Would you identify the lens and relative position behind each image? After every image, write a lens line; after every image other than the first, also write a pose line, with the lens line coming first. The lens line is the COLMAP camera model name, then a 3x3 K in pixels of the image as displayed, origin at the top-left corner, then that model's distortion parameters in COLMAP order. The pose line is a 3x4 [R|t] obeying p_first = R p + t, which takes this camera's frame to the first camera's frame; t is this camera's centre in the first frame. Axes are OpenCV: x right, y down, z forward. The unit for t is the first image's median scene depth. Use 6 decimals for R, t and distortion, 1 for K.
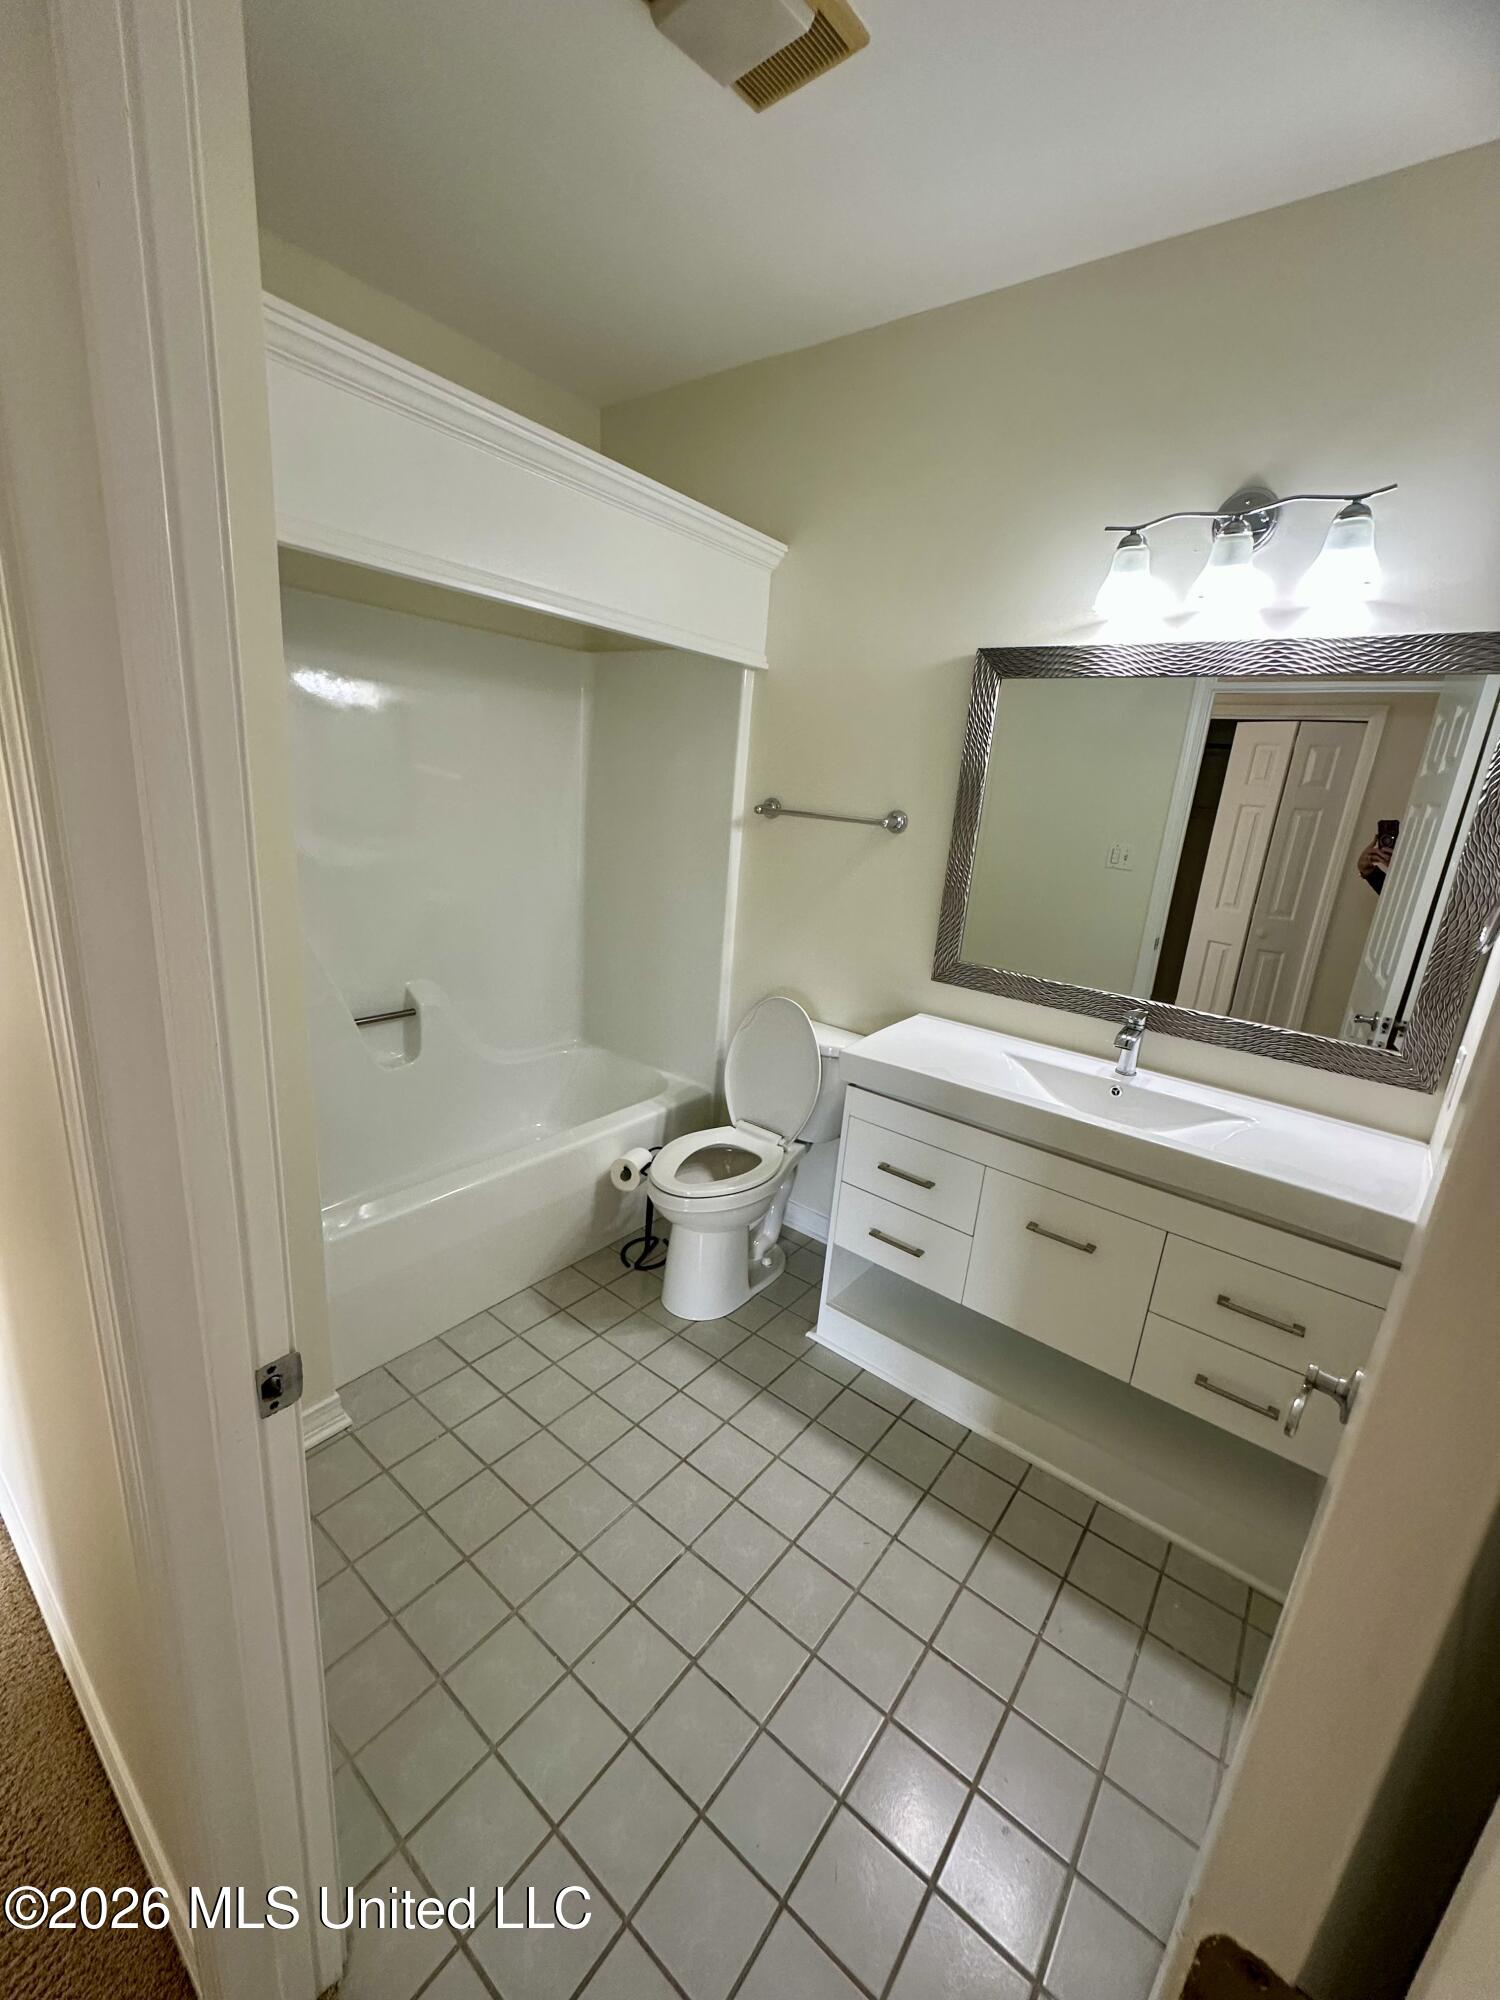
lens RADIAL K [[798.2, 0, 750.0], [0, 798.2, 1000.0], [0, 0, 1]] dist [0.000126, 0.000127]
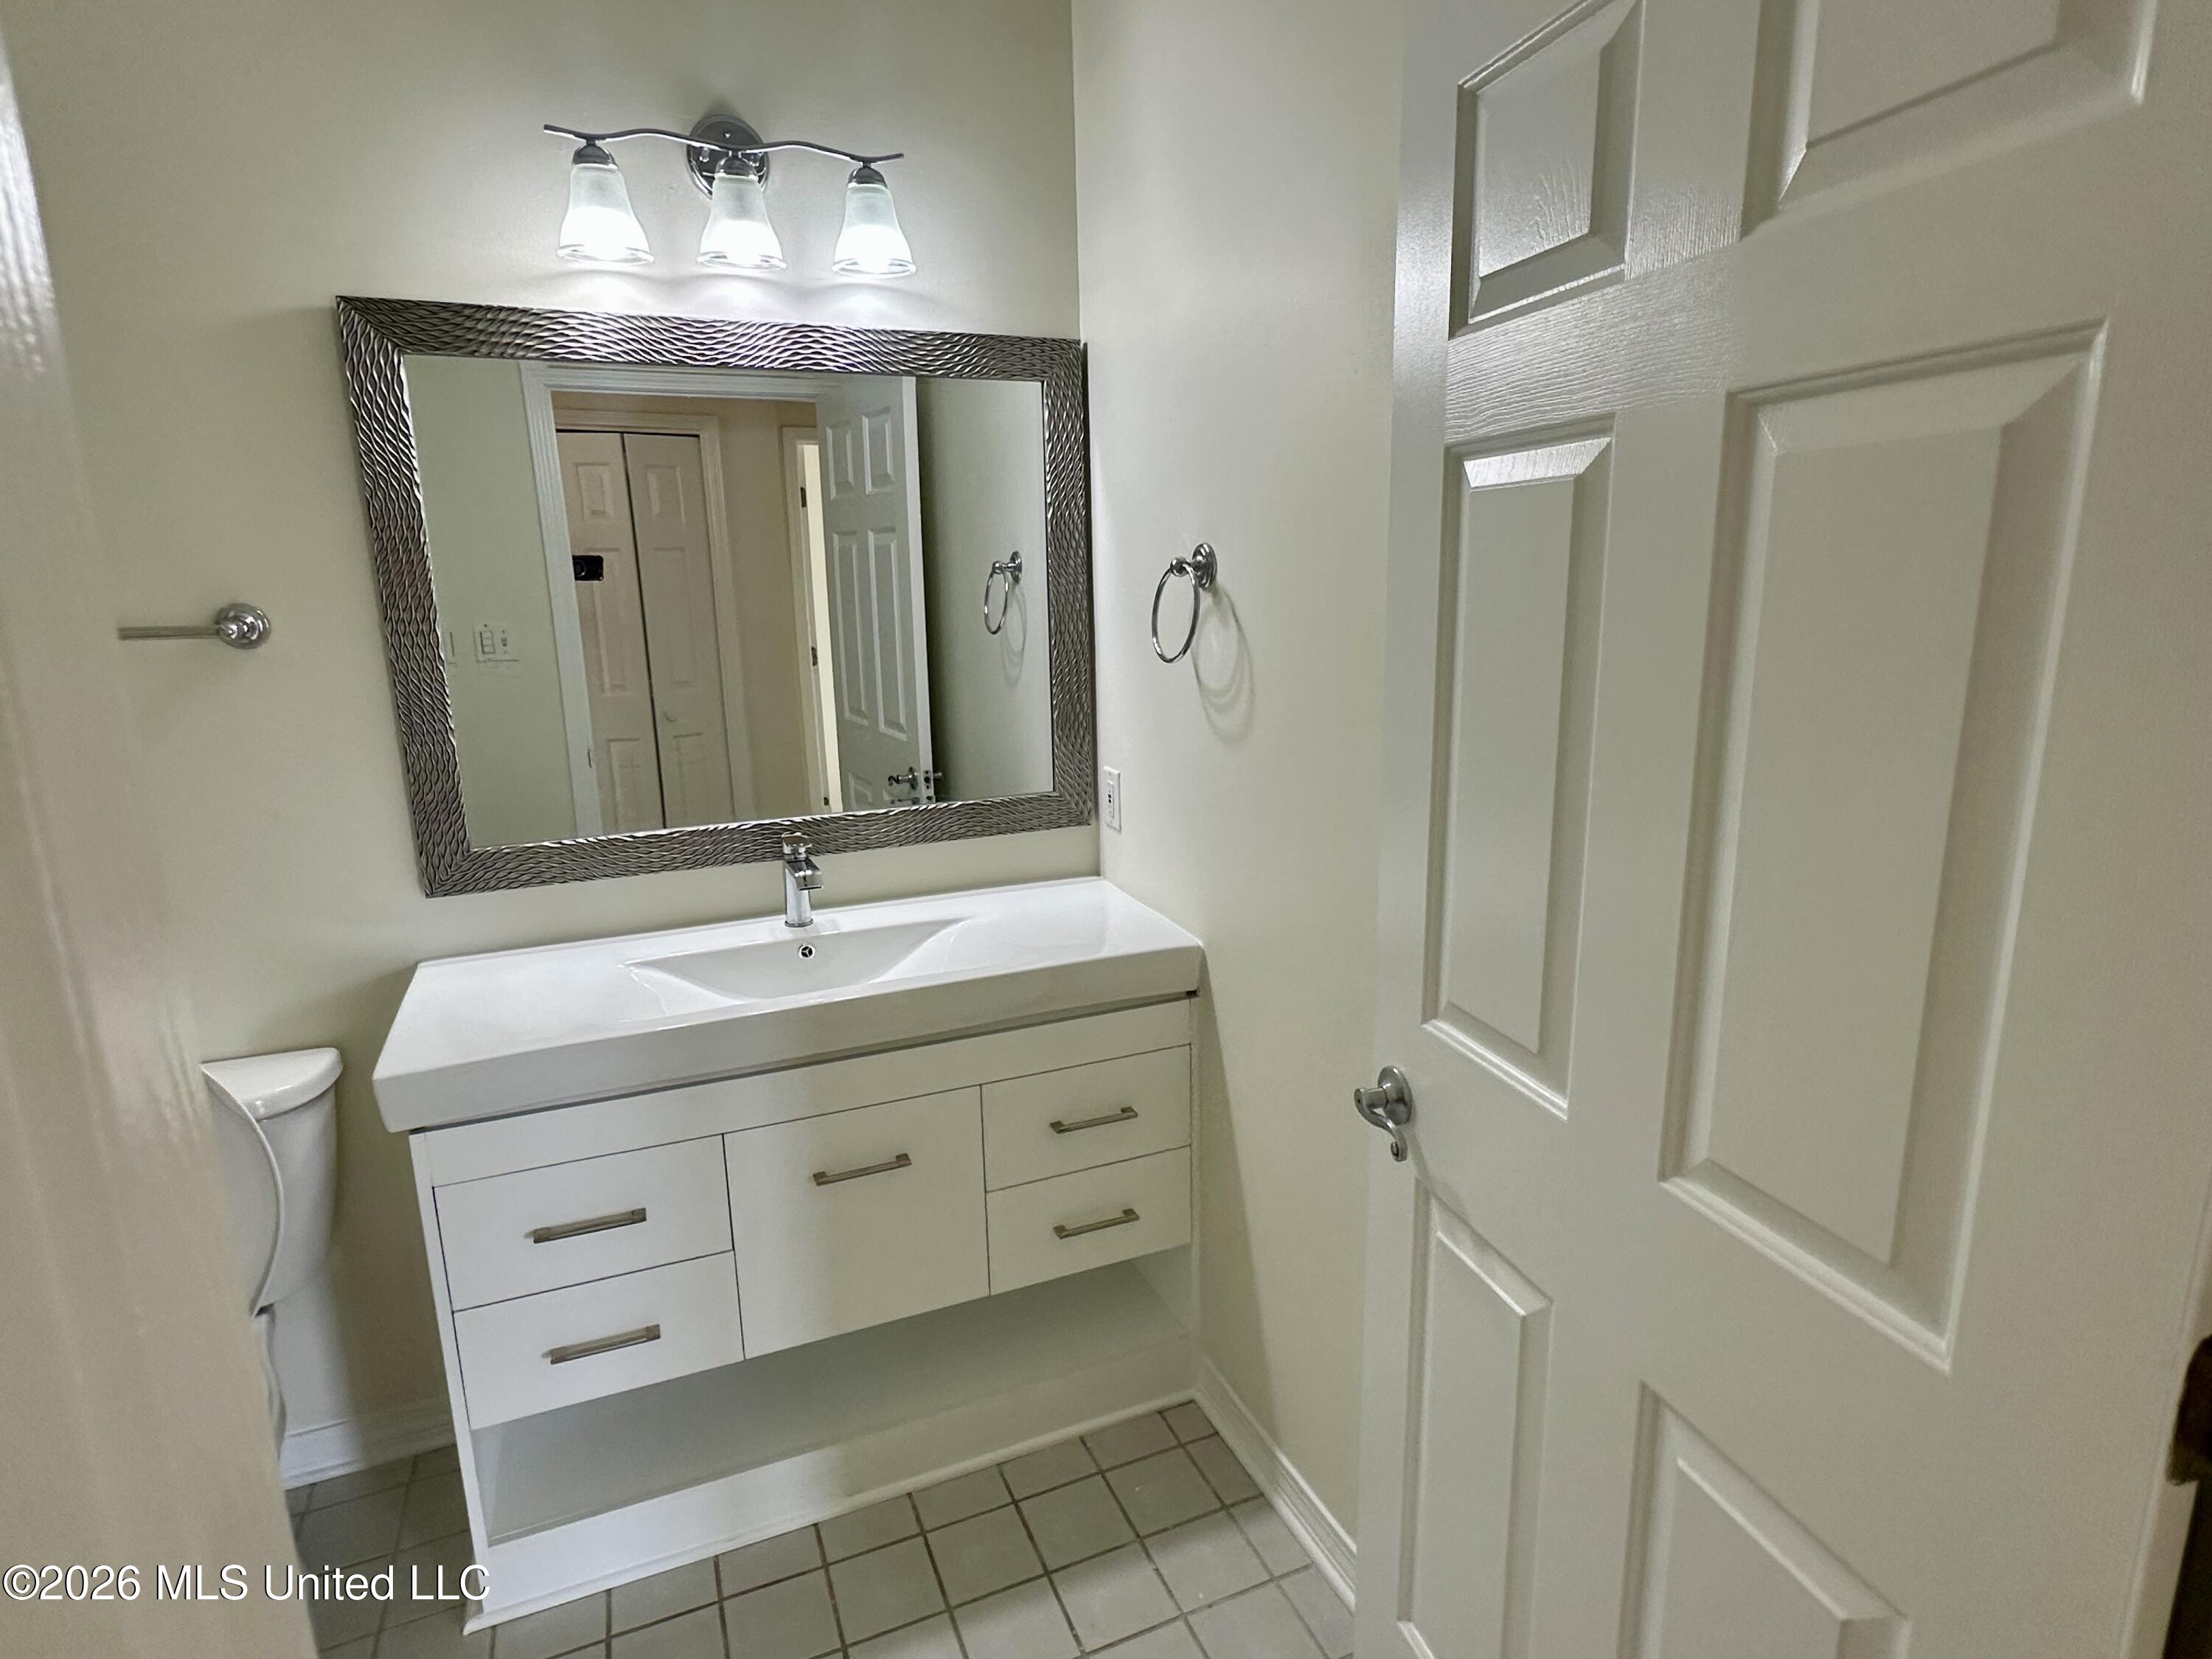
lens RADIAL K [[1188.7, 0, 1108.9], [0, 1188.7, 826.6], [0, 0, 1]] dist [0.002429, 0.000962]
pose [[0.477049, -0.275087, 0.834717, -0.277524], [0.287277, 0.946390, 0.147708, -0.072717], [-0.830600, 0.169331, 0.530500, 0.213758]]
